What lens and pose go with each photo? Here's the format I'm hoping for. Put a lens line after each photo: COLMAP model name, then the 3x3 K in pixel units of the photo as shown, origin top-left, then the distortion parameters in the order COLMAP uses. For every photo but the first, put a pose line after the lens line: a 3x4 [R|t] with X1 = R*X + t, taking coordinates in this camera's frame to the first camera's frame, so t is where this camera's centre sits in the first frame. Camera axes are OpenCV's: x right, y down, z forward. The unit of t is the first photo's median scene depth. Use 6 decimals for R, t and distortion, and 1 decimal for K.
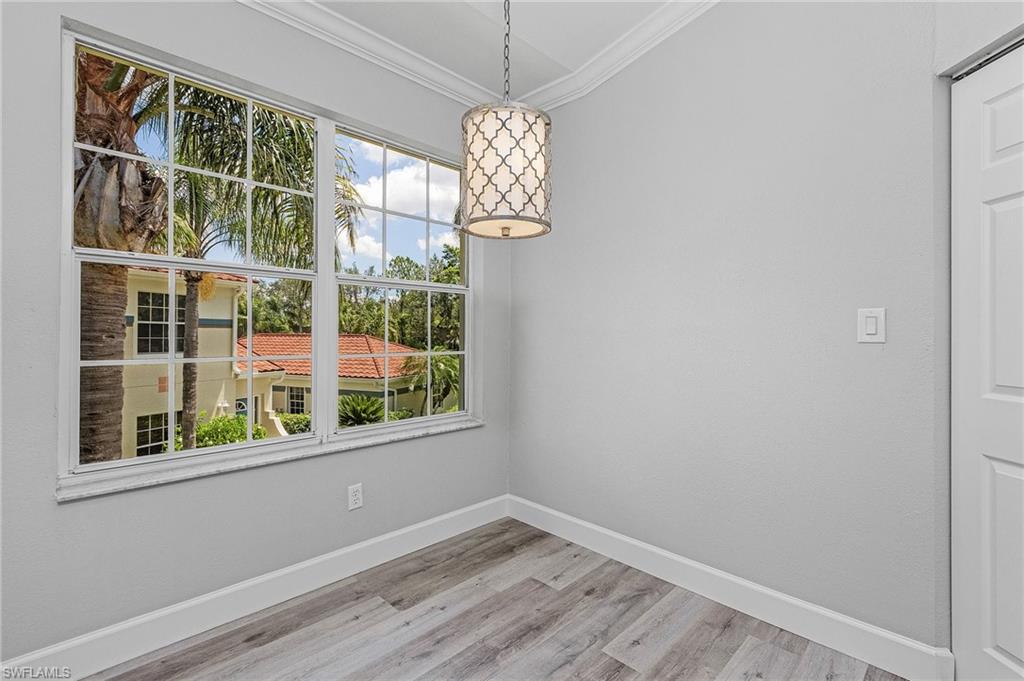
lens RADIAL K [[476.3, 0, 511.2], [0, 476.3, 348.3], [0, 0, 1]] dist [0.000986, -0.000092]
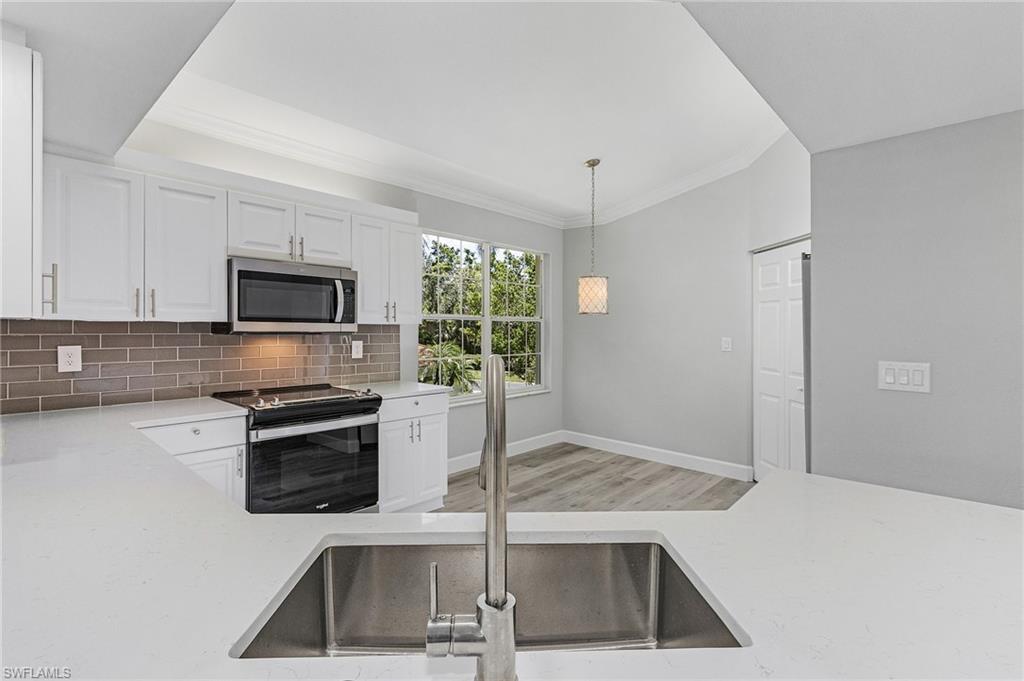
lens RADIAL K [[476.3, 0, 512.3], [0, 476.3, 341.8], [0, 0, 1]] dist [0.000986, -0.000092]
pose [[0.999124, -0.000551, 0.041840, -0.396430], [0.000495, 0.999999, 0.001364, -0.053625], [-0.041841, -0.001343, 0.999123, -1.194039]]
